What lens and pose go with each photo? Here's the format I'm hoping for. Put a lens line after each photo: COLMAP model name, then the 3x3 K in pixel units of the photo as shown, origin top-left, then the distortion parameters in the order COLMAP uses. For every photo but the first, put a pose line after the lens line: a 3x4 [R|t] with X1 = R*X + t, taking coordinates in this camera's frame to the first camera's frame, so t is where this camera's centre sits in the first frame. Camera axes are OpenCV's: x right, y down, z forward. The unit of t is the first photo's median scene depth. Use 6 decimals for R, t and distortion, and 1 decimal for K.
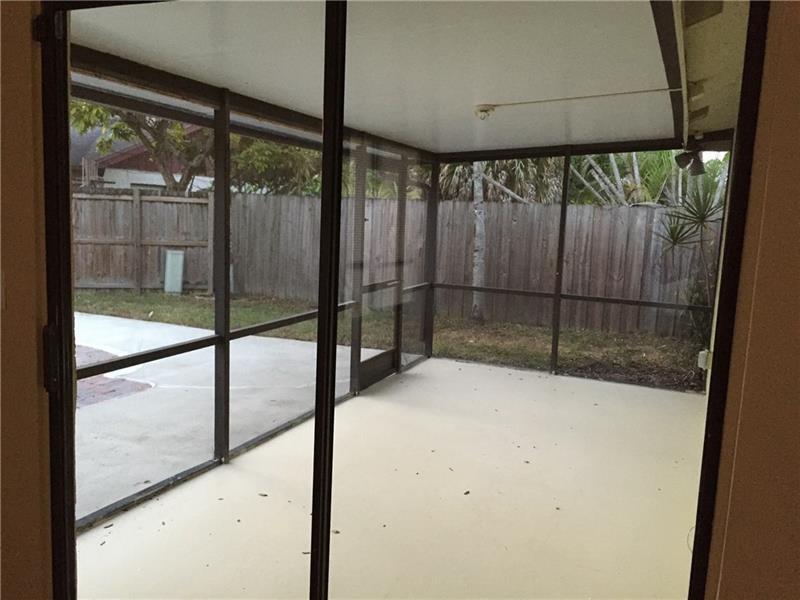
lens RADIAL K [[689.2, 0, 397.8], [0, 689.2, 300.8], [0, 0, 1]] dist [0.052873, -0.043987]
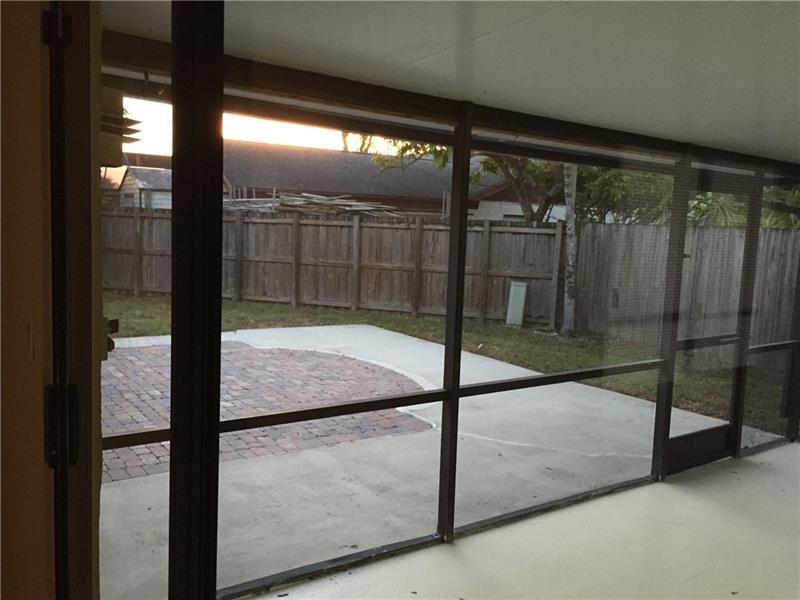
lens RADIAL K [[689.2, 0, 399.6], [0, 689.2, 297.2], [0, 0, 1]] dist [0.052873, -0.043987]
pose [[0.849314, 0.051322, -0.525387, 0.079425], [-0.076453, 0.996728, -0.026225, -0.022176], [0.522322, 0.062441, 0.850459, 0.146833]]
